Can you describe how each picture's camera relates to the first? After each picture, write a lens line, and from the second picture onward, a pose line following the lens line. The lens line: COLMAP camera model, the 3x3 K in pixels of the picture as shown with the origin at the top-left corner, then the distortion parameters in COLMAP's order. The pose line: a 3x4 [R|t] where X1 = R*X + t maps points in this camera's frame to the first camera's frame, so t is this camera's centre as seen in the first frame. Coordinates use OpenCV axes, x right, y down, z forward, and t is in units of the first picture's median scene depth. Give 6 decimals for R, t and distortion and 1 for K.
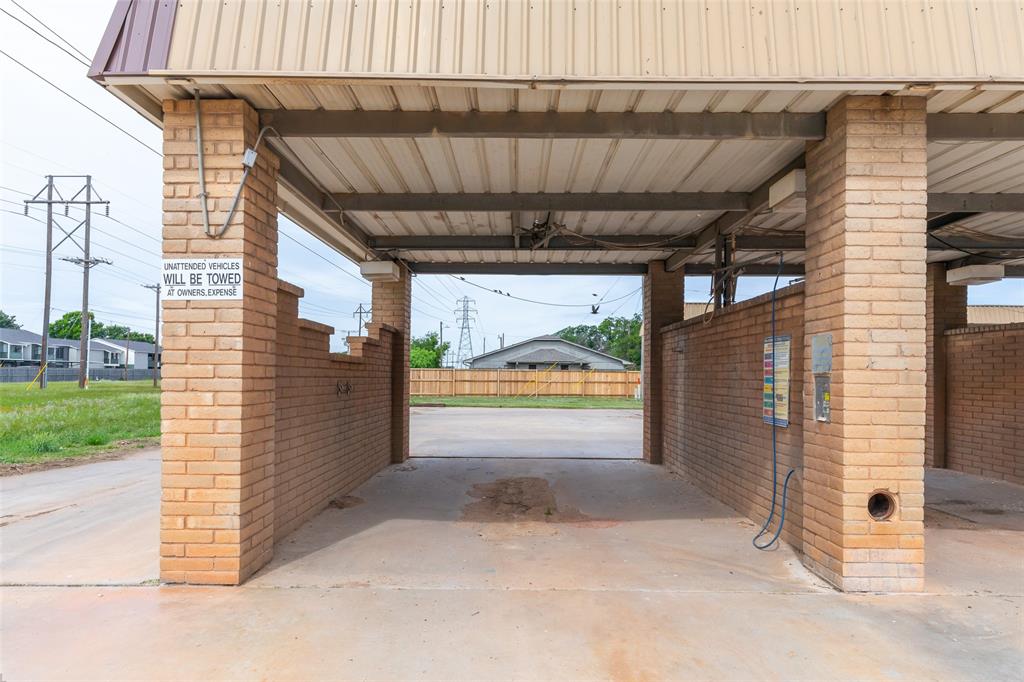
lens RADIAL K [[570.7, 0, 517.0], [0, 570.7, 373.9], [0, 0, 1]] dist [0.016965, 0.000395]
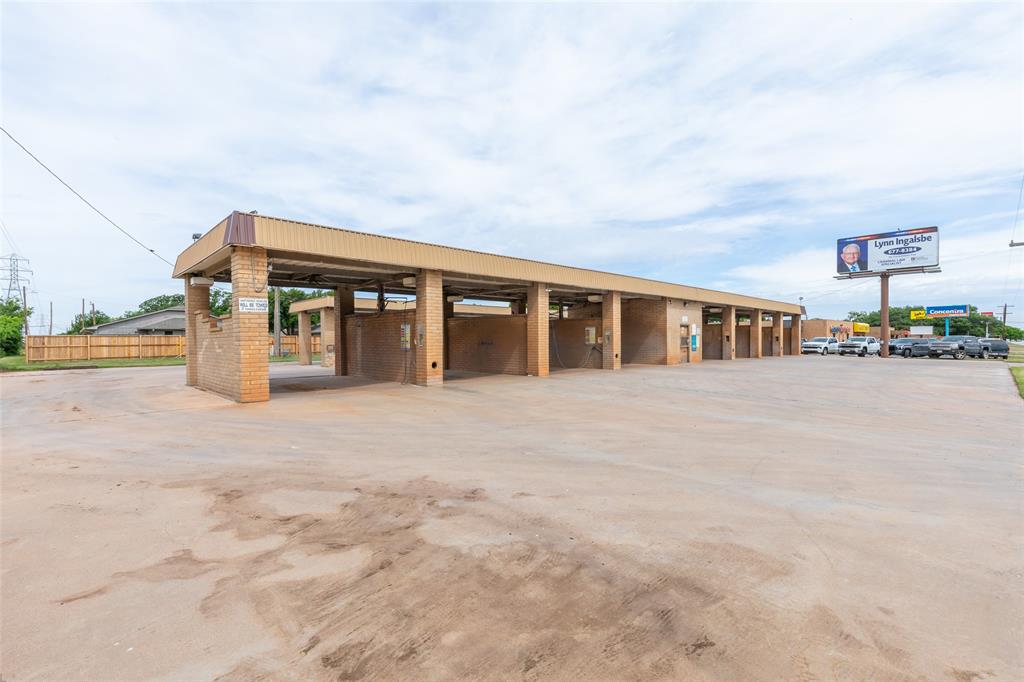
lens RADIAL K [[462.9, 0, 505.6], [0, 462.9, 343.2], [0, 0, 1]] dist [0.002339, -0.000559]
pose [[0.725014, -0.019859, 0.688448, -0.566007], [0.012100, 0.999797, 0.016096, 0.008397], [-0.688628, -0.003340, 0.725107, -0.778671]]
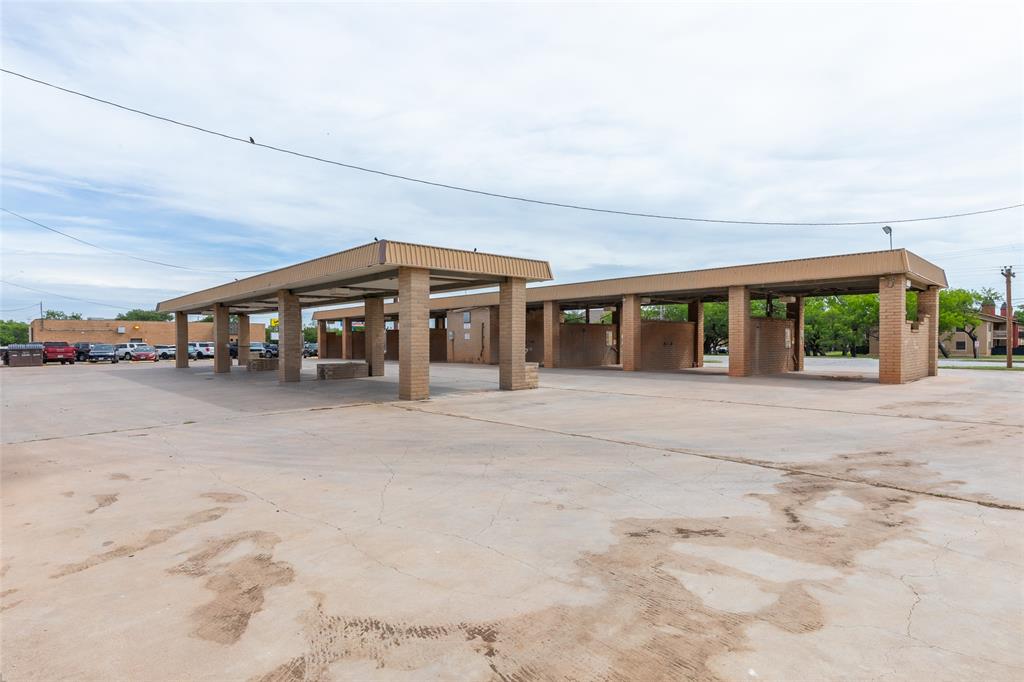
lens RADIAL K [[532.2, 0, 510.7], [0, 532.2, 340.0], [0, 0, 1]] dist [-0.002317, -0.000185]
pose [[-0.682182, -0.006810, 0.731151, -0.675077], [-0.005537, 0.999976, 0.004148, 0.011764], [-0.731162, -0.001219, -0.682203, 2.297673]]
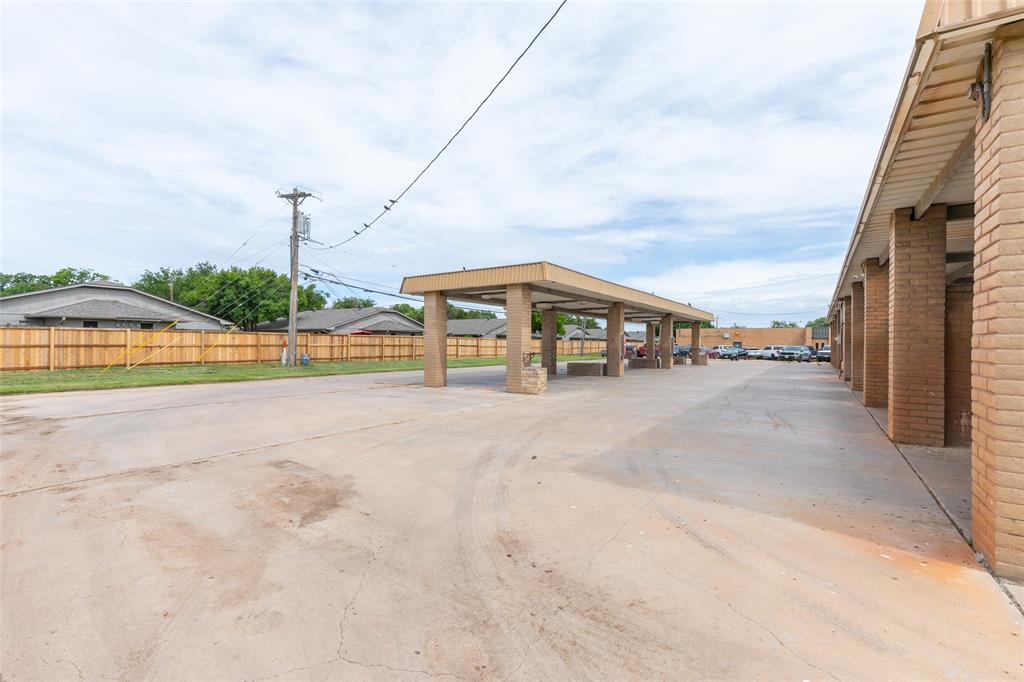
lens RADIAL K [[462.9, 0, 511.5], [0, 462.9, 338.2], [0, 0, 1]] dist [0.002339, -0.000559]
pose [[0.551707, 0.002012, 0.834035, -0.700395], [-0.005722, 0.999983, 0.001373, 0.003365], [-0.834018, -0.005530, 0.551709, 1.202727]]
